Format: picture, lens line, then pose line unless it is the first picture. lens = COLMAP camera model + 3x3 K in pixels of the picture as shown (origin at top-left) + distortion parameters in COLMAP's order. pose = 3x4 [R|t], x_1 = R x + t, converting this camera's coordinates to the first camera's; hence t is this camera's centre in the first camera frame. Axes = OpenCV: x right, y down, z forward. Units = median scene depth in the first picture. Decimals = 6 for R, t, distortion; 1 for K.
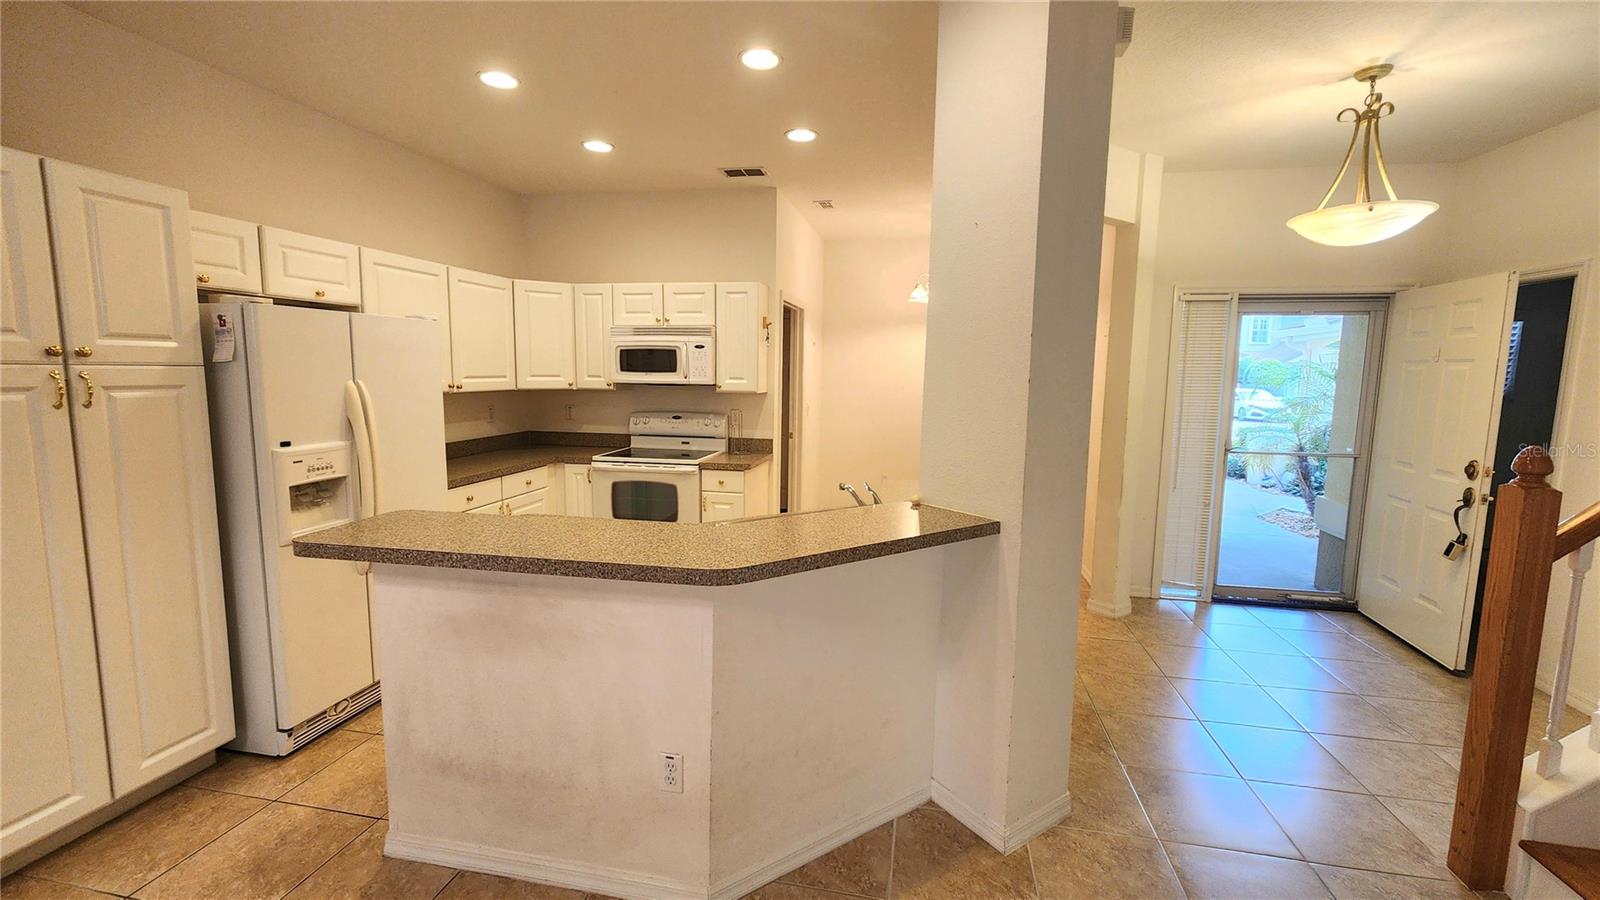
lens RADIAL K [[673.2, 0, 800.0], [0, 673.2, 450.0], [0, 0, 1]] dist [0.000628, 0.000075]
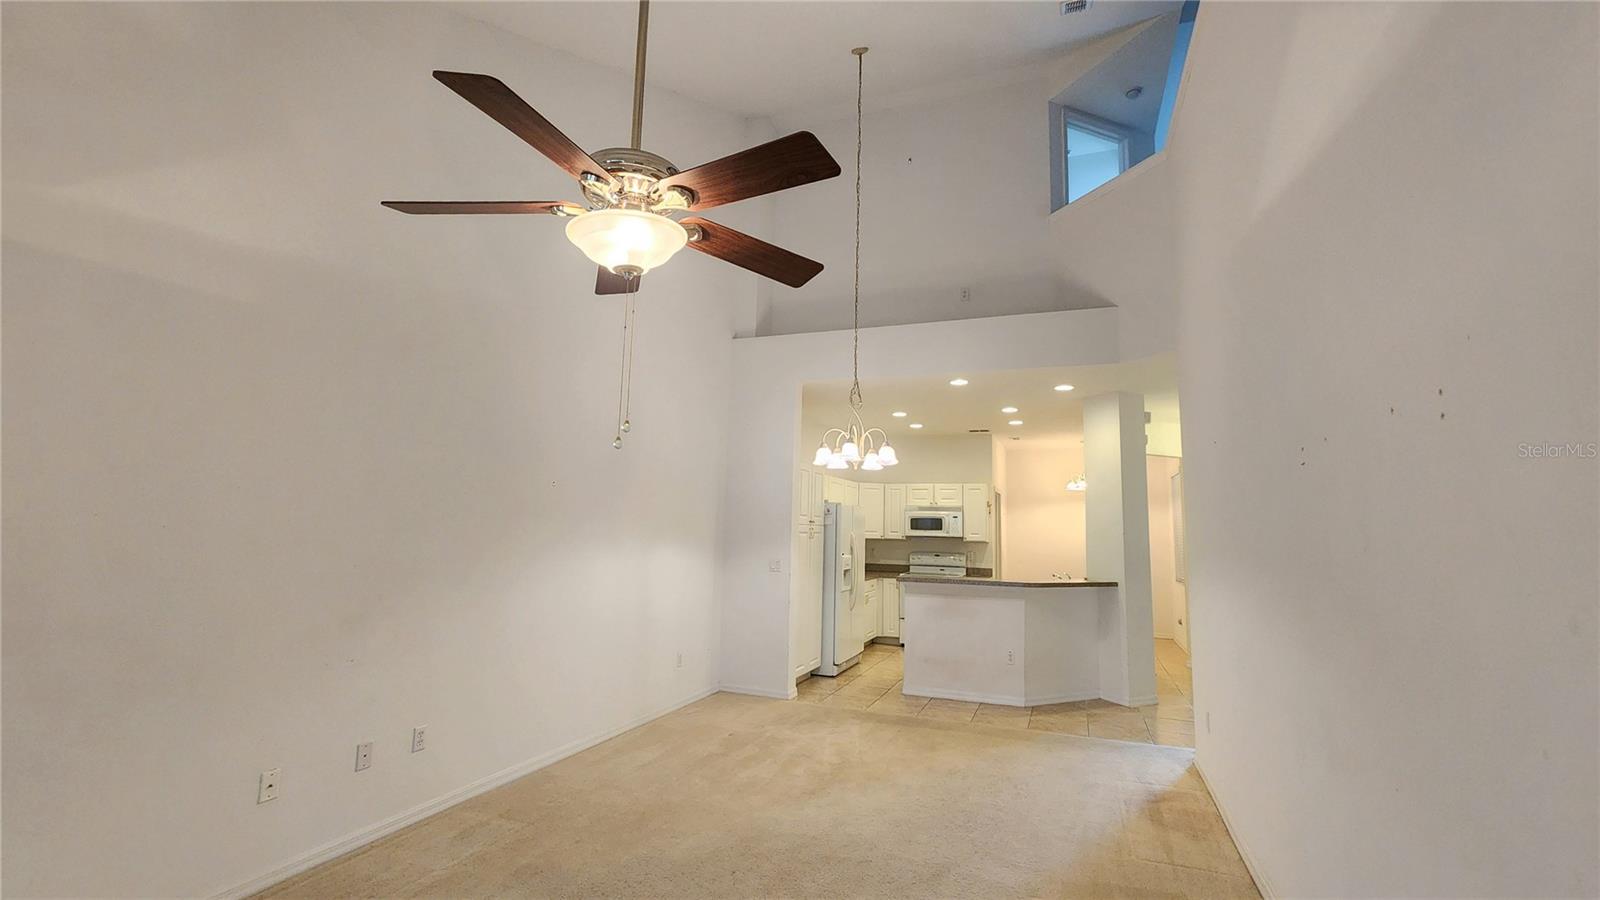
lens RADIAL K [[673.2, 0, 800.0], [0, 673.2, 450.0], [0, 0, 1]] dist [0.000628, 0.000075]
pose [[0.980540, -0.017224, -0.195565, -0.199230], [-0.029135, 0.972348, -0.231714, 0.113337], [0.194148, 0.232902, 0.952924, -0.921357]]
